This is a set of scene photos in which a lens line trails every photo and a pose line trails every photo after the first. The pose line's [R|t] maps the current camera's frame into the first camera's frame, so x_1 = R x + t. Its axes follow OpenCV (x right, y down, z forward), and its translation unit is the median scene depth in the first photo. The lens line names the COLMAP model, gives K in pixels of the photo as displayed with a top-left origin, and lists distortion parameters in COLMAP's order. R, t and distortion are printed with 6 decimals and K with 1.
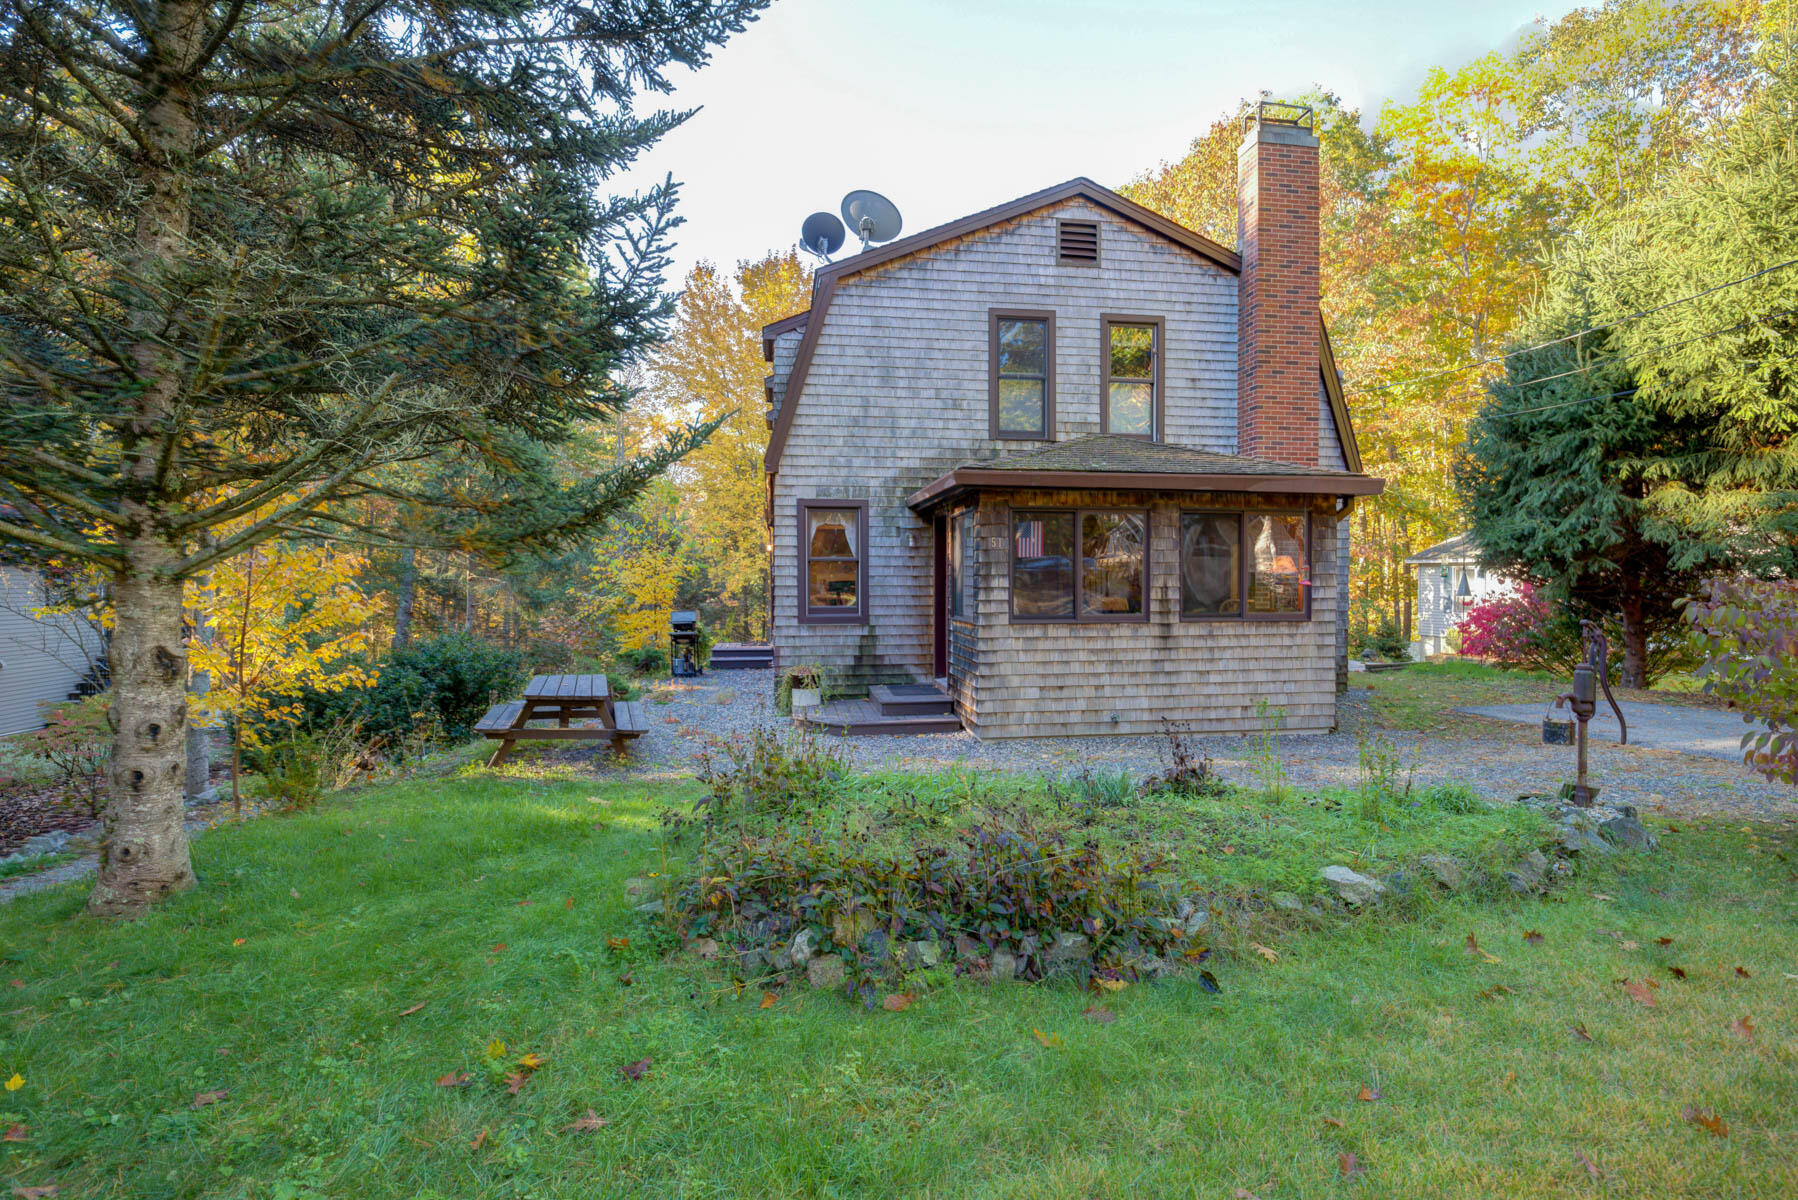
lens RADIAL K [[886.8, 0, 889.9], [0, 886.8, 595.4], [0, 0, 1]] dist [-0.029108, -0.002998]
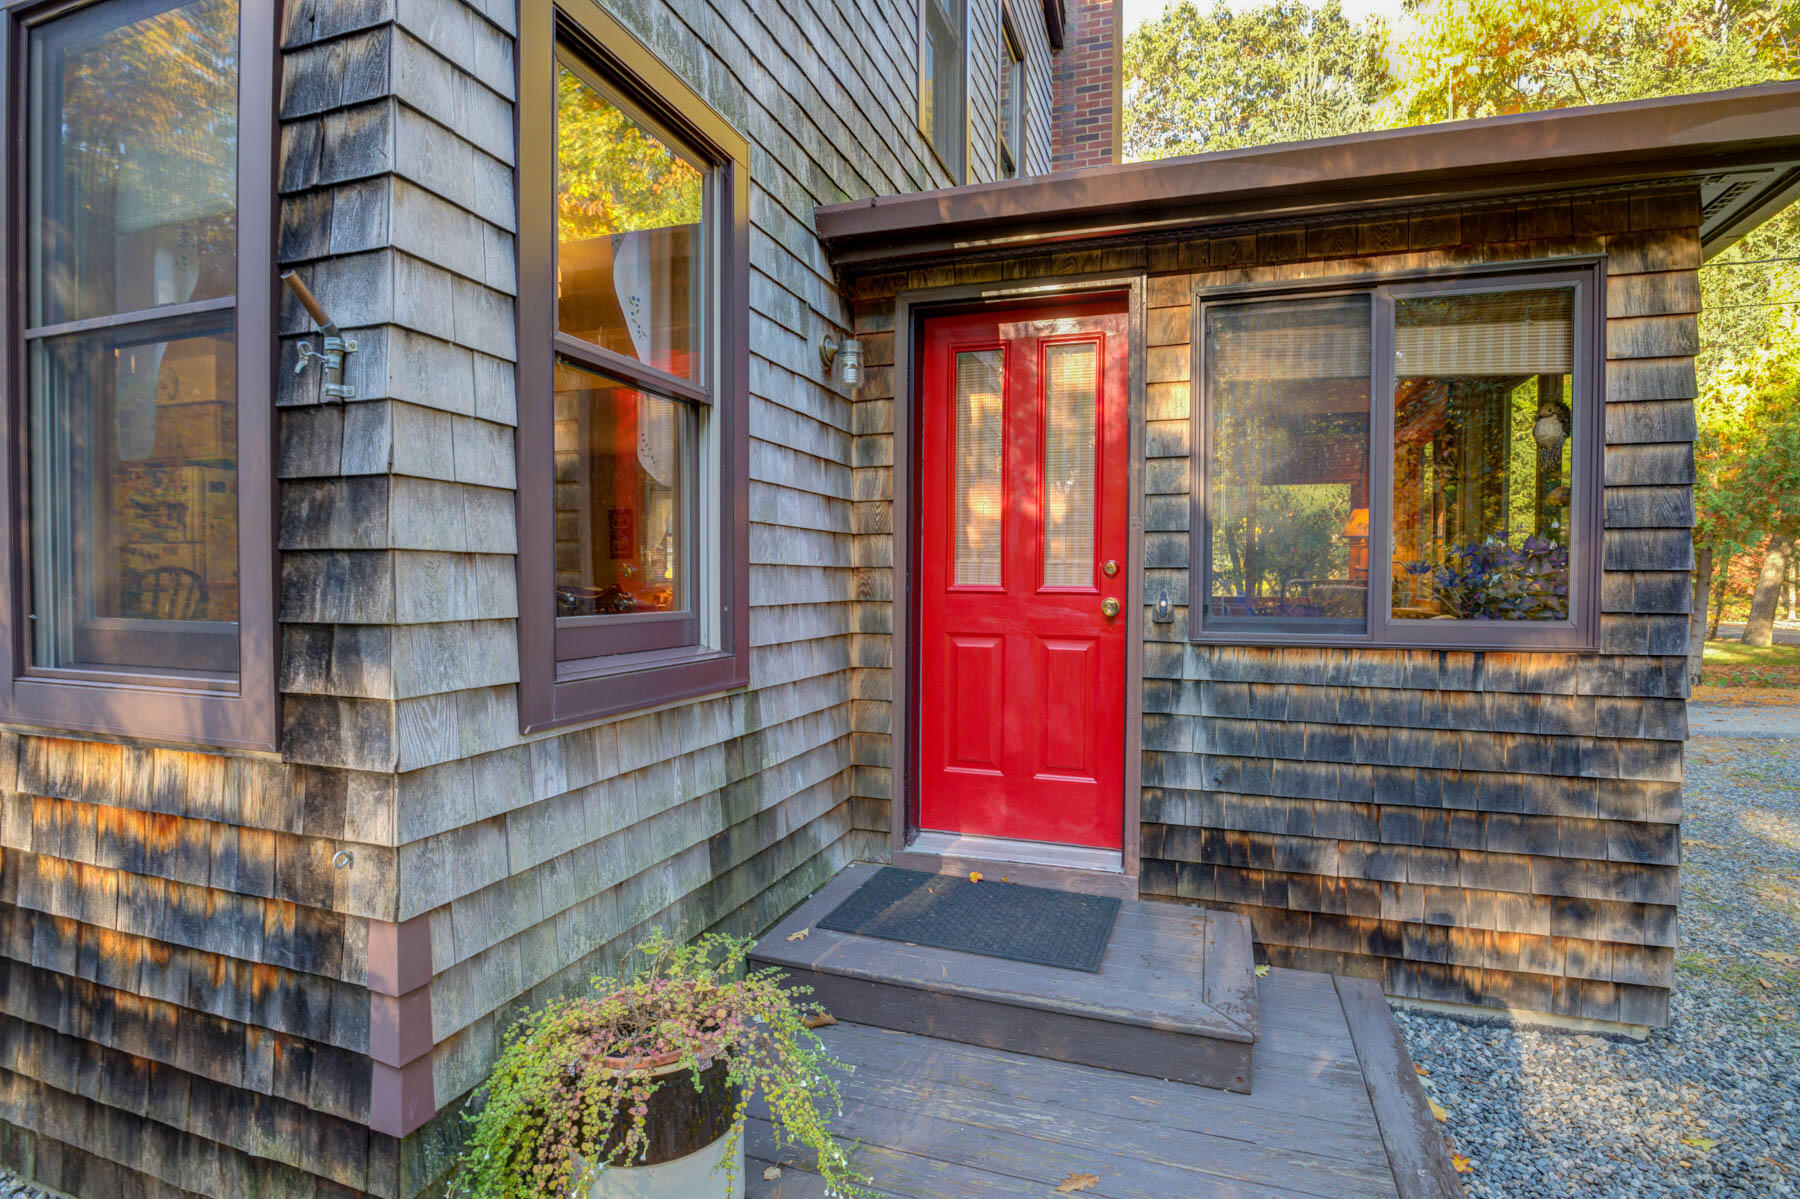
lens RADIAL K [[887.8, 0, 924.0], [0, 887.8, 611.8], [0, 0, 1]] dist [-0.029108, -0.002998]
pose [[0.434162, -0.027643, 0.900410, -0.209272], [0.008180, 0.999609, 0.026744, 0.006748], [-0.900797, -0.004245, 0.434219, 0.852144]]
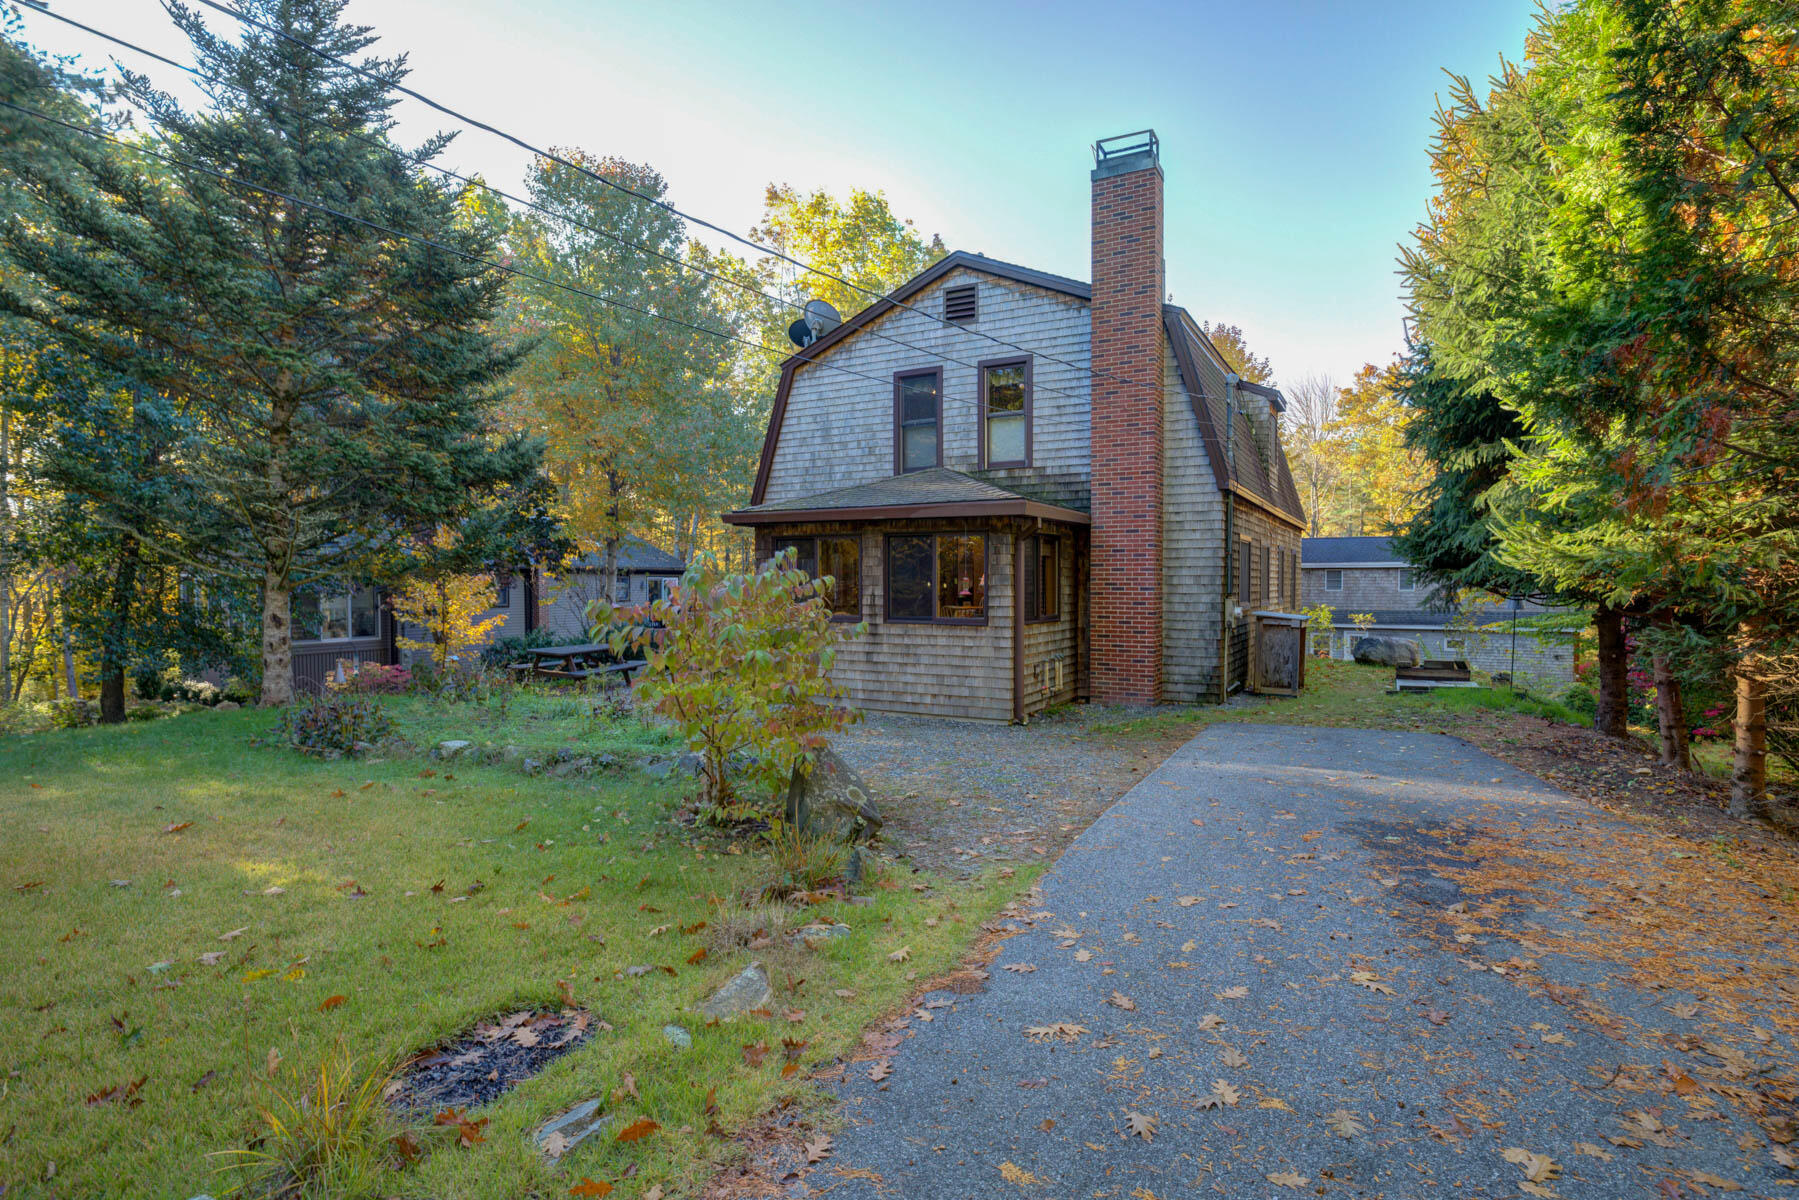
lens RADIAL K [[887.3, 0, 907.9], [0, 887.3, 595.6], [0, 0, 1]] dist [-0.029108, -0.002998]
pose [[0.799980, 0.010018, -0.599943, 0.893945], [-0.011345, 0.999934, 0.001569, -0.009153], [0.599919, 0.005551, 0.800041, 0.004398]]
